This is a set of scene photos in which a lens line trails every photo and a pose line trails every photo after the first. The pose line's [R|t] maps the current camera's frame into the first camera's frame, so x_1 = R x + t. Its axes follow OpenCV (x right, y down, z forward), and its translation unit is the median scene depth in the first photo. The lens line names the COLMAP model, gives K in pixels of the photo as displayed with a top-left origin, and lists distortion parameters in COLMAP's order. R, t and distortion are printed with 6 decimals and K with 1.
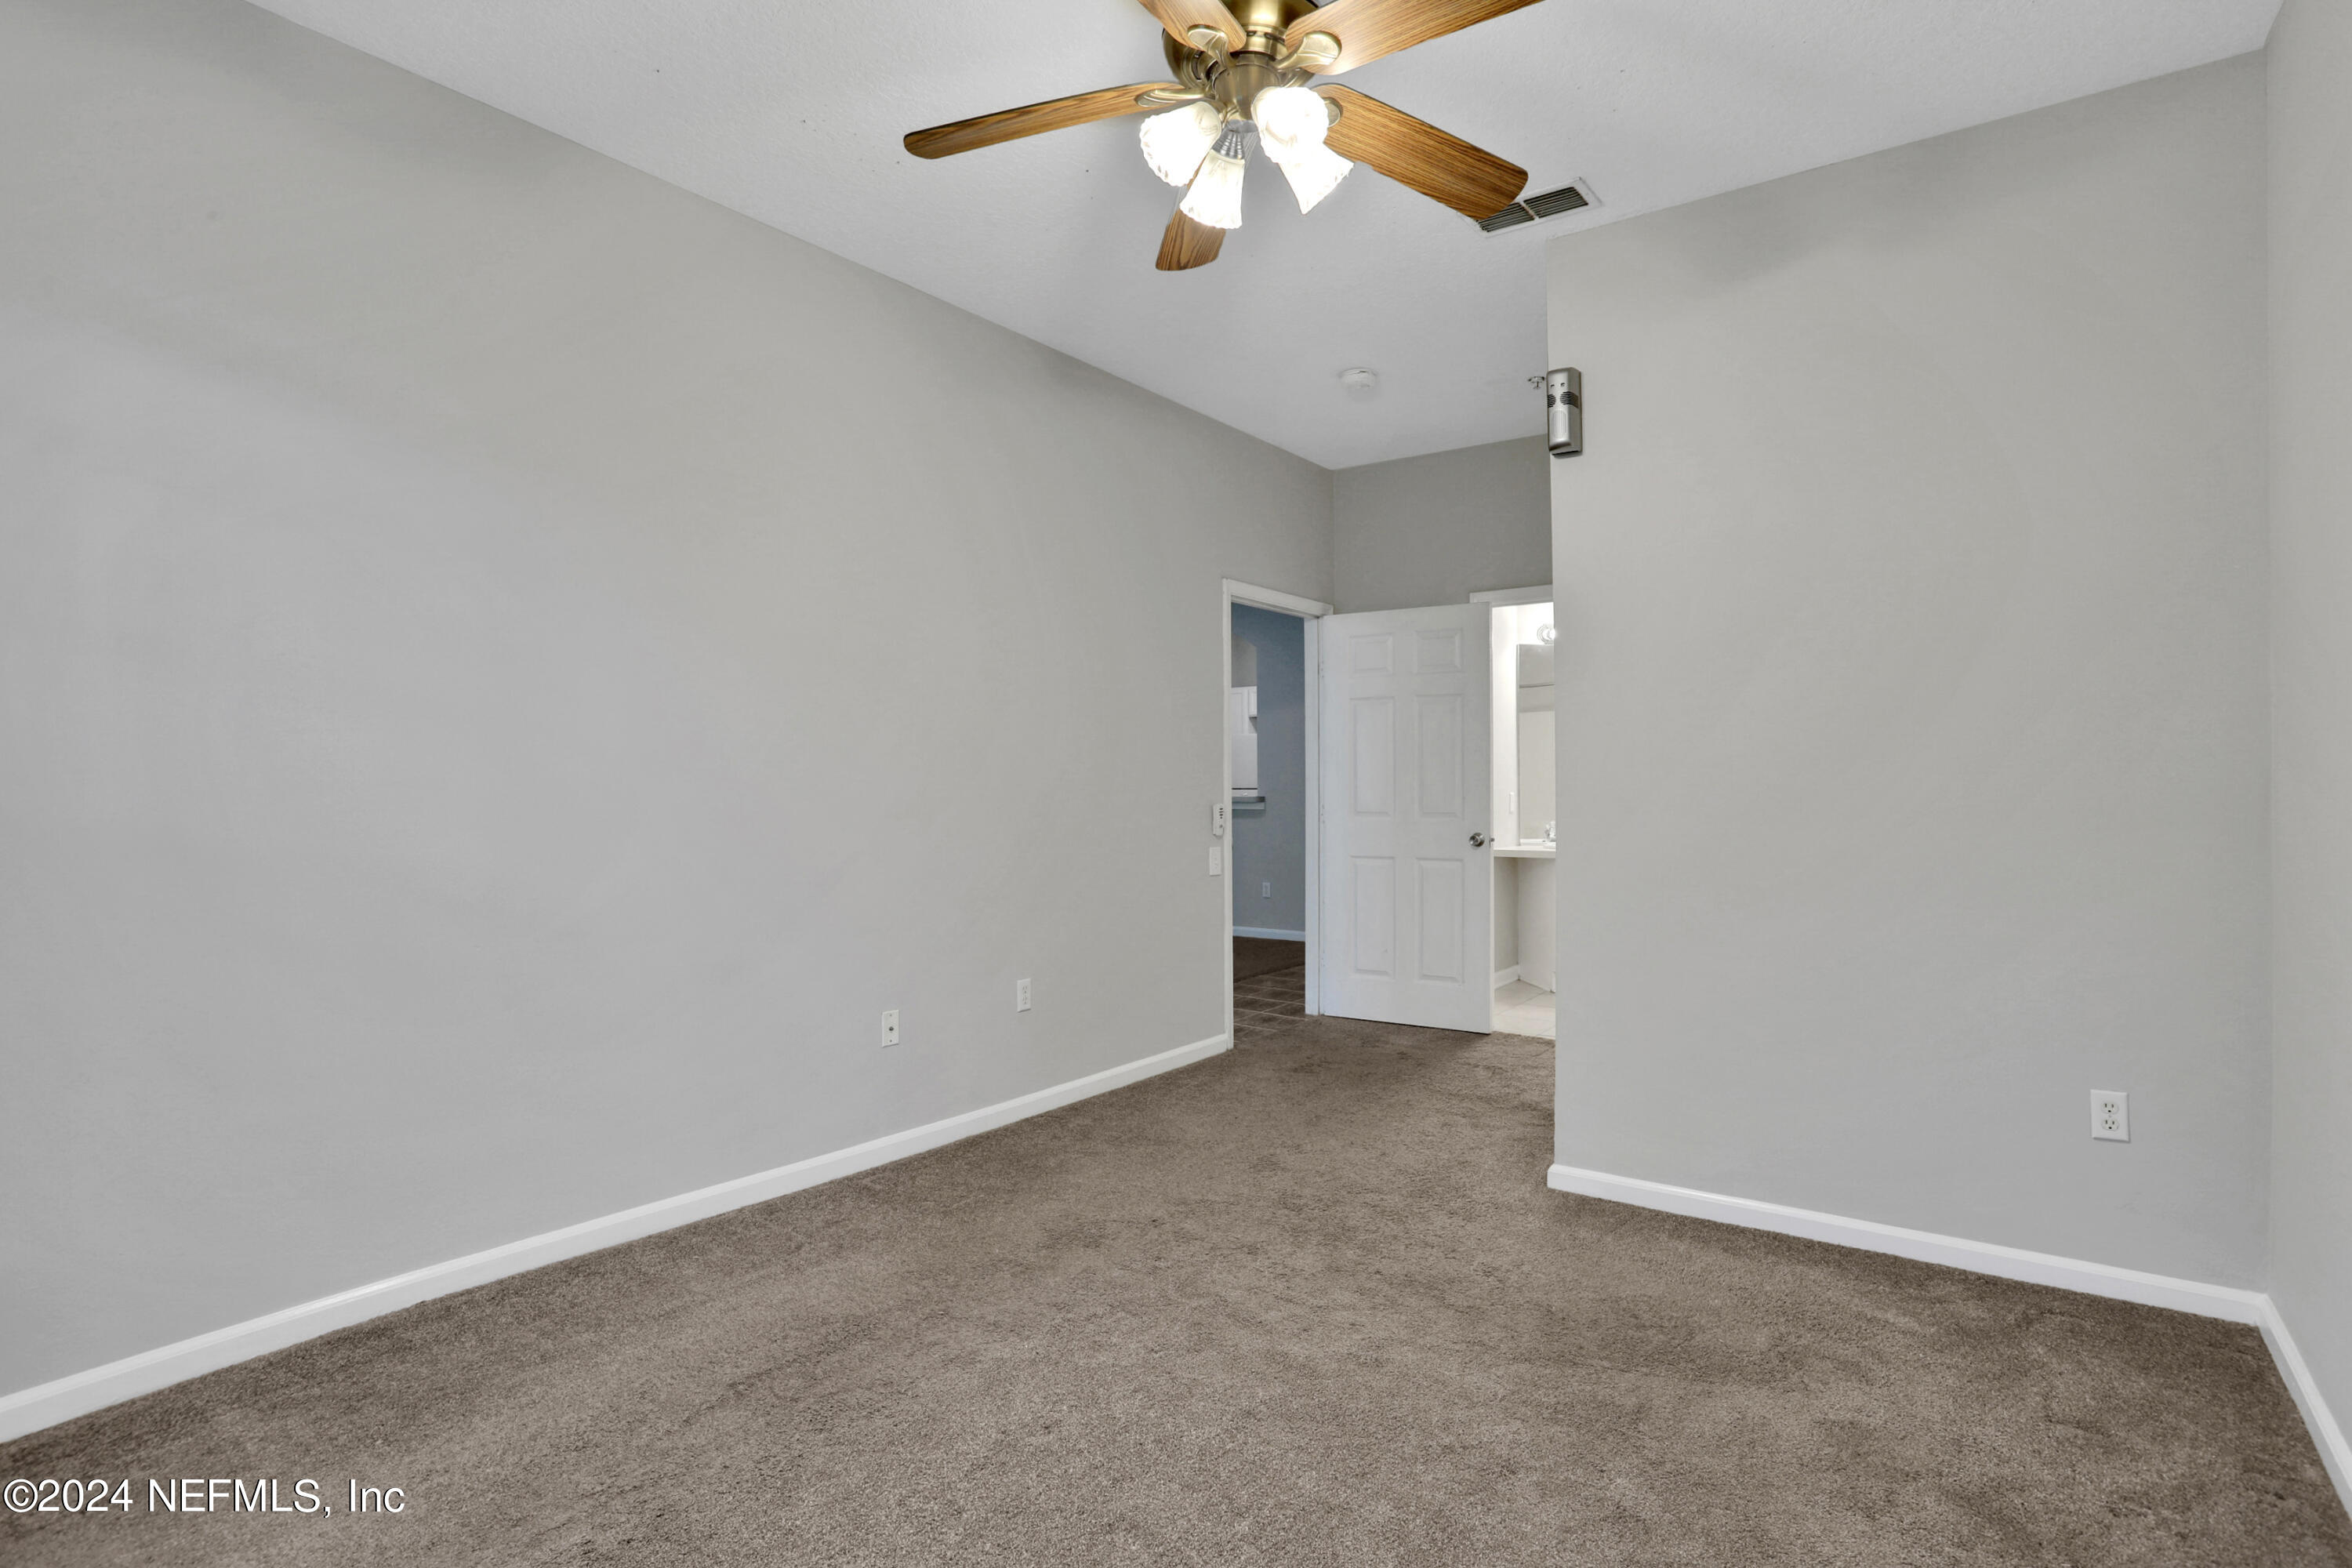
lens RADIAL K [[1153.2, 0, 1166.0], [0, 1153.2, 783.2], [0, 0, 1]] dist [-0.089182, 0.034759]
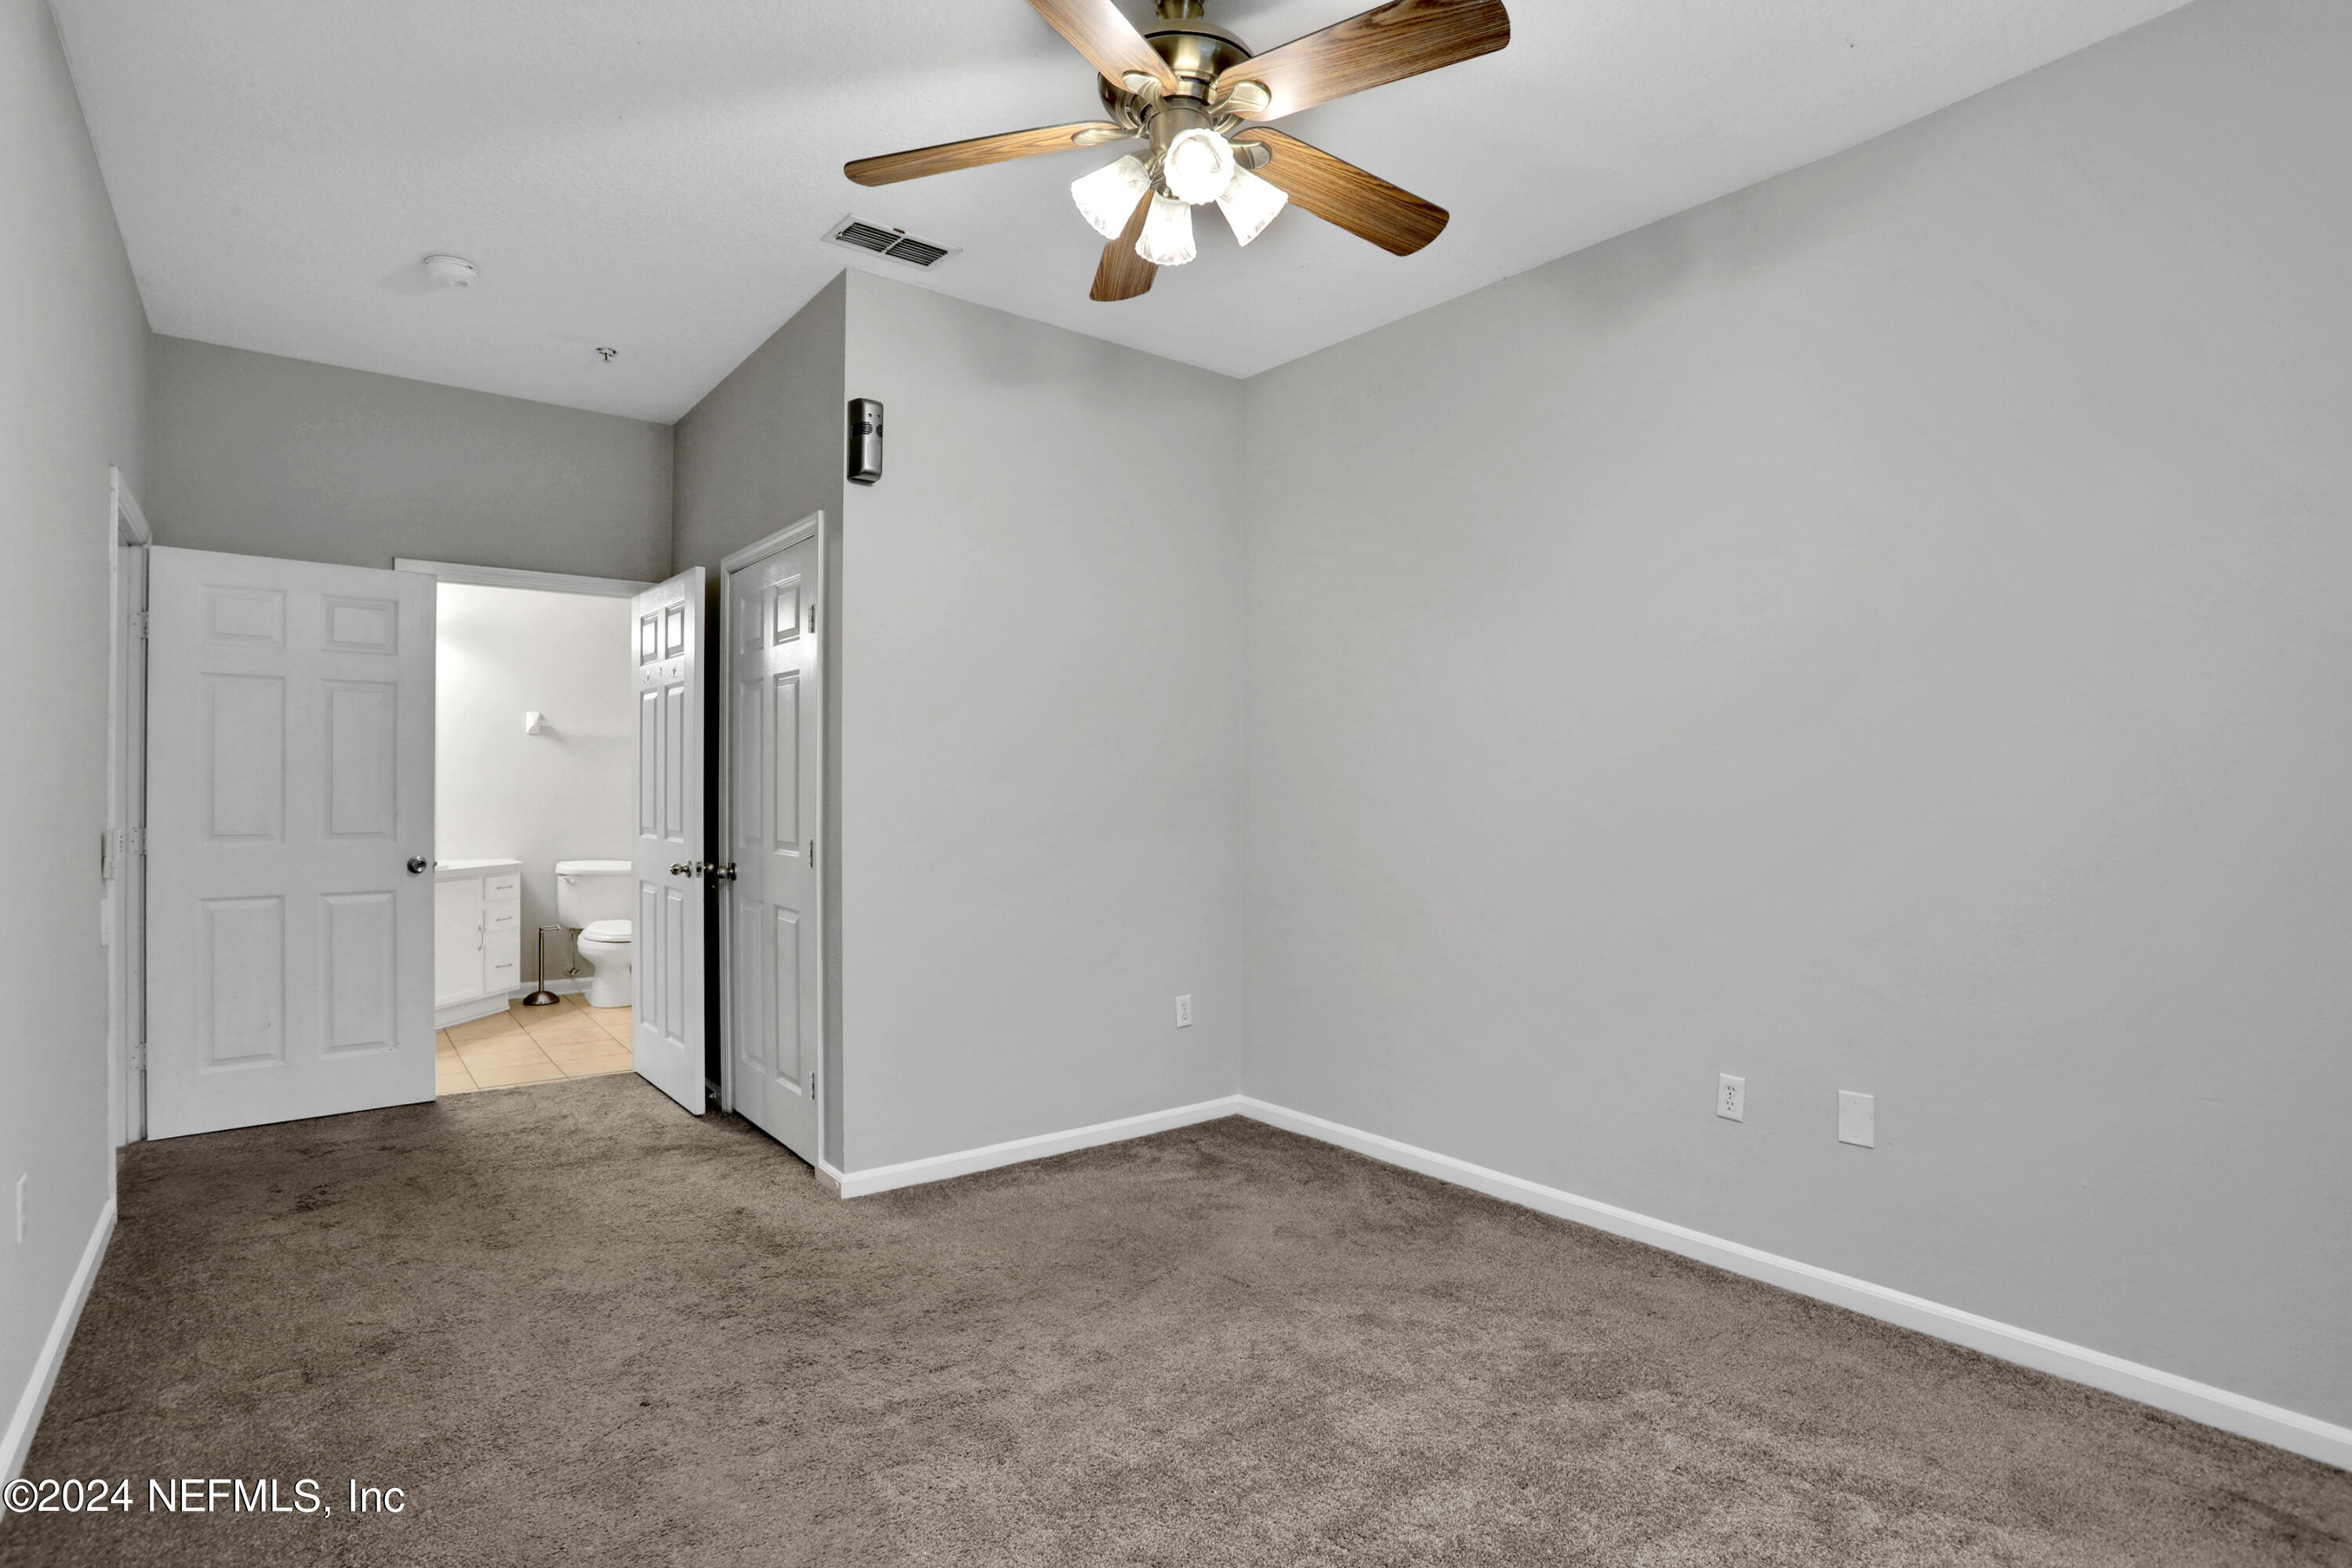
lens RADIAL K [[1153.2, 0, 1166.0], [0, 1153.2, 783.2], [0, 0, 1]] dist [-0.089182, 0.034759]
pose [[0.262142, 0.007150, 0.965003, -0.671837], [-0.002632, 0.999974, -0.006694, -0.009232], [-0.965026, -0.000786, 0.262154, 0.545122]]
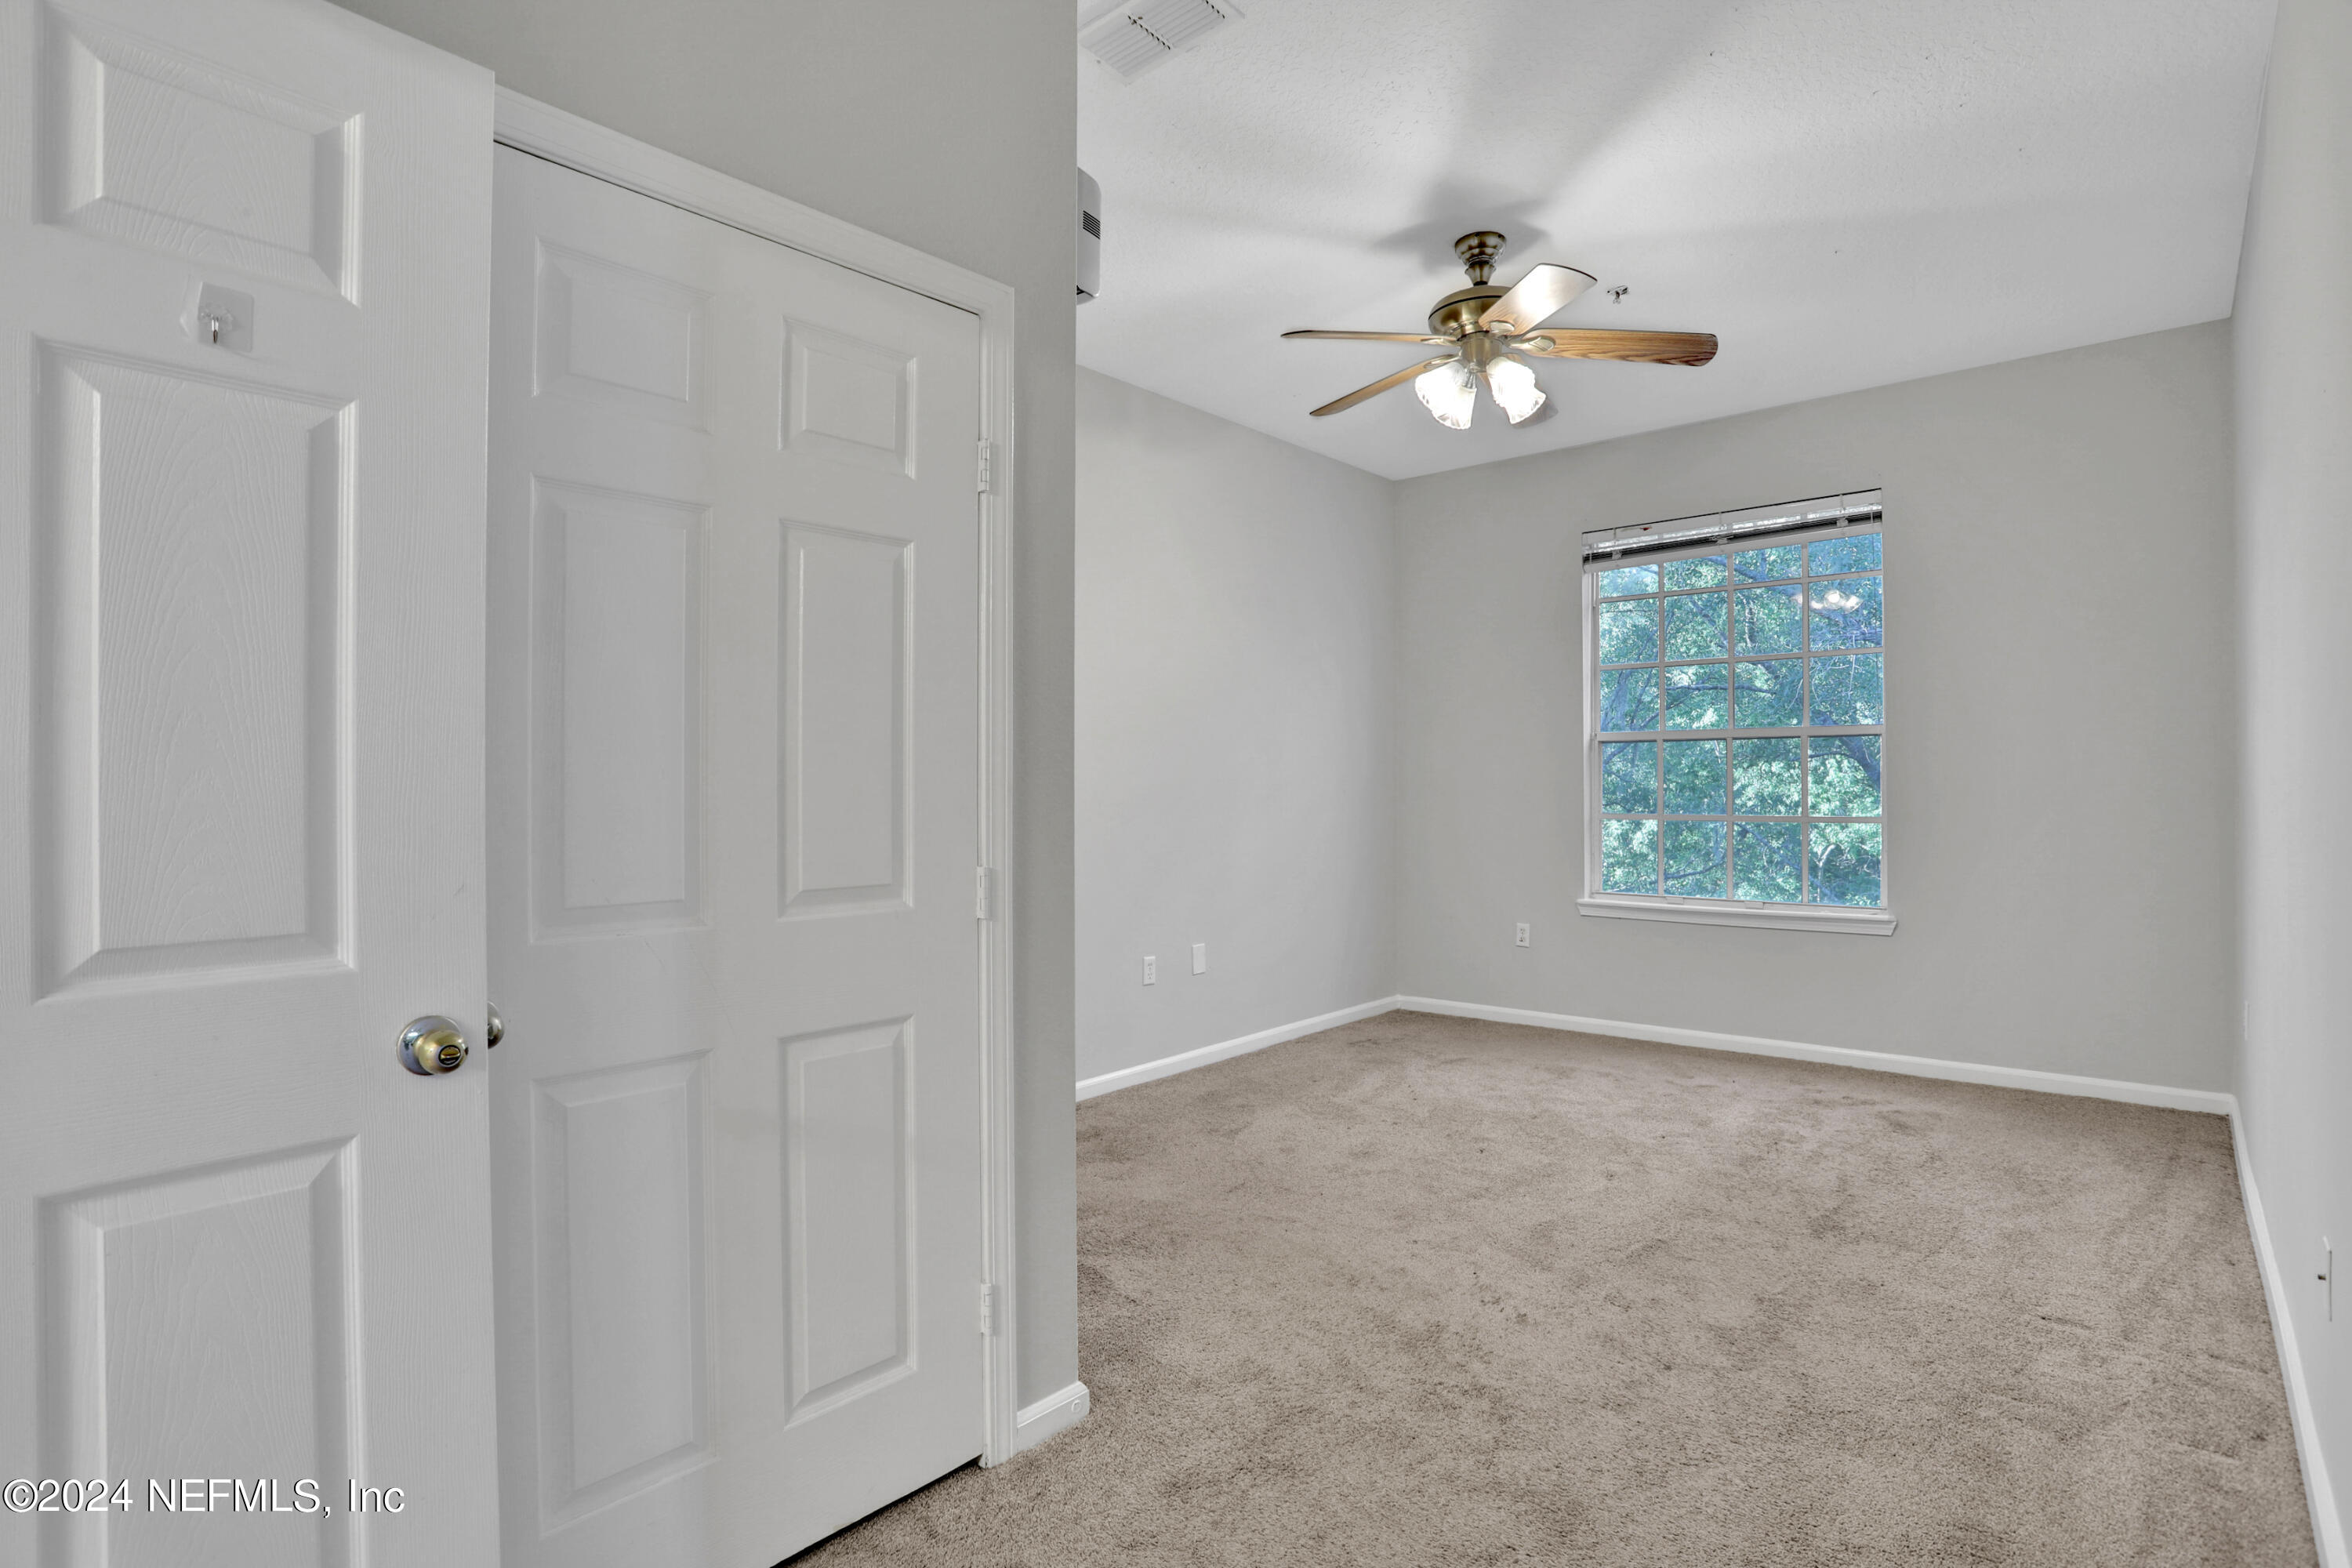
lens RADIAL K [[1153.2, 0, 1166.0], [0, 1153.2, 783.2], [0, 0, 1]] dist [-0.089182, 0.034759]
pose [[-0.995210, -0.000645, 0.097755, 0.274613], [0.000019, 0.999977, 0.006784, -0.007728], [-0.097757, 0.006754, -0.995187, 1.943146]]
